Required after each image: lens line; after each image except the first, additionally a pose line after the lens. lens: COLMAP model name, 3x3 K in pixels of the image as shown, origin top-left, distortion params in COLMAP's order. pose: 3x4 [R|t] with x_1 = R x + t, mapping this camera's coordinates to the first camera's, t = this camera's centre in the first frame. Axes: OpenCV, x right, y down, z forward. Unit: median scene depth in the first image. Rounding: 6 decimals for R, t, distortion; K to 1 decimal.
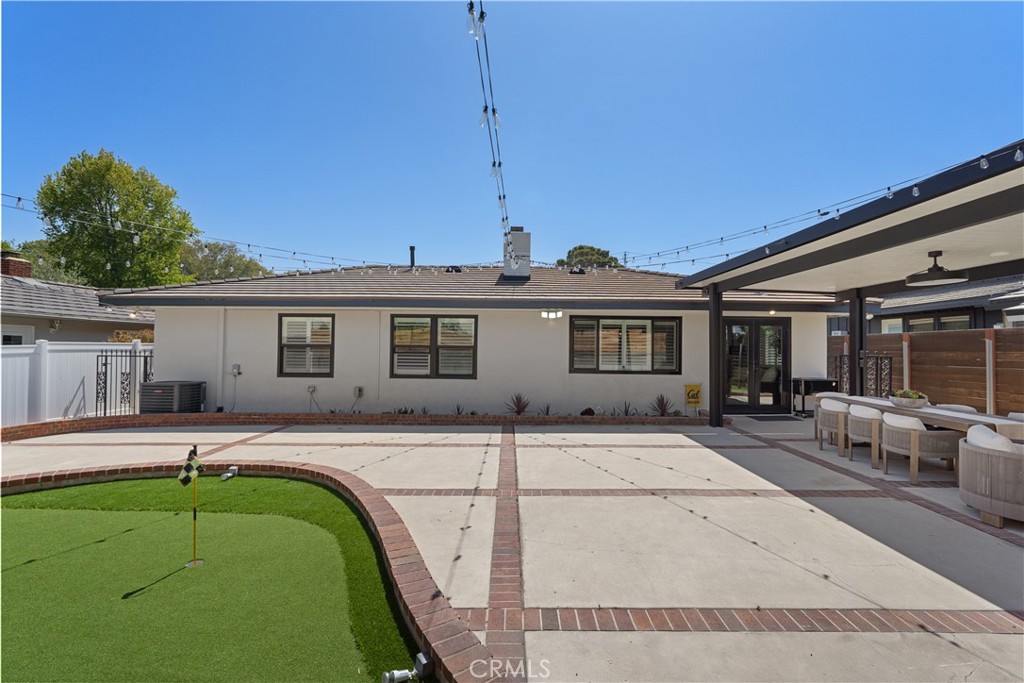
lens RADIAL K [[451.3, 0, 516.2], [0, 451.3, 345.5], [0, 0, 1]] dist [0.000465, -0.000013]
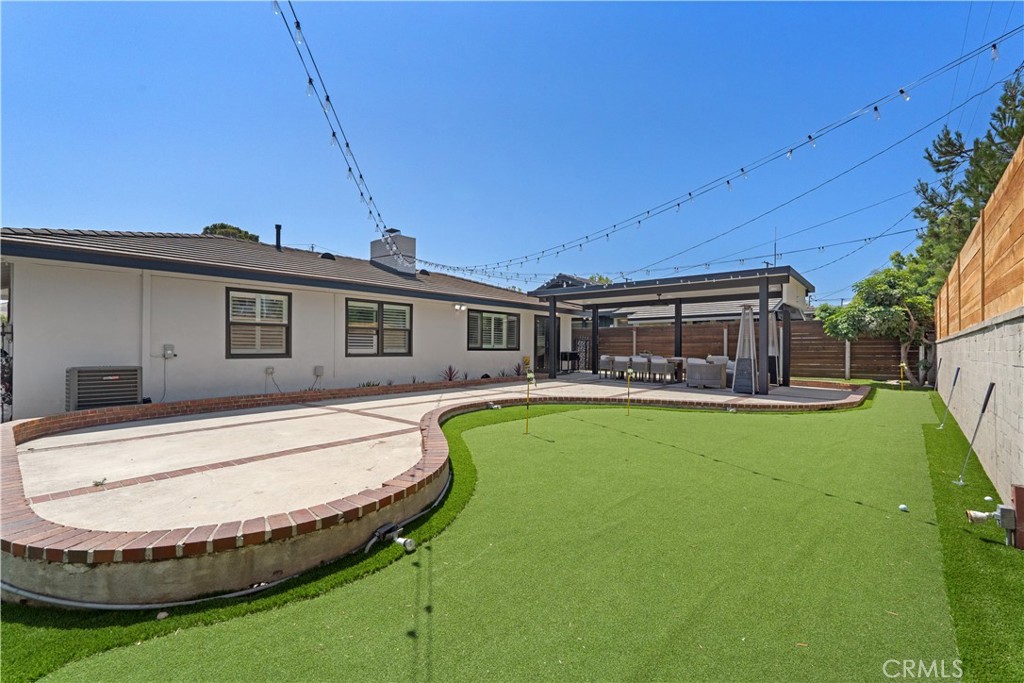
lens RADIAL K [[451.3, 0, 516.2], [0, 451.3, 345.5], [0, 0, 1]] dist [0.000465, -0.000013]
pose [[0.643982, -0.002628, 0.765036, -0.836971], [-0.003415, 0.999974, 0.006310, 0.036382], [-0.765033, -0.006676, 0.643957, -0.002428]]
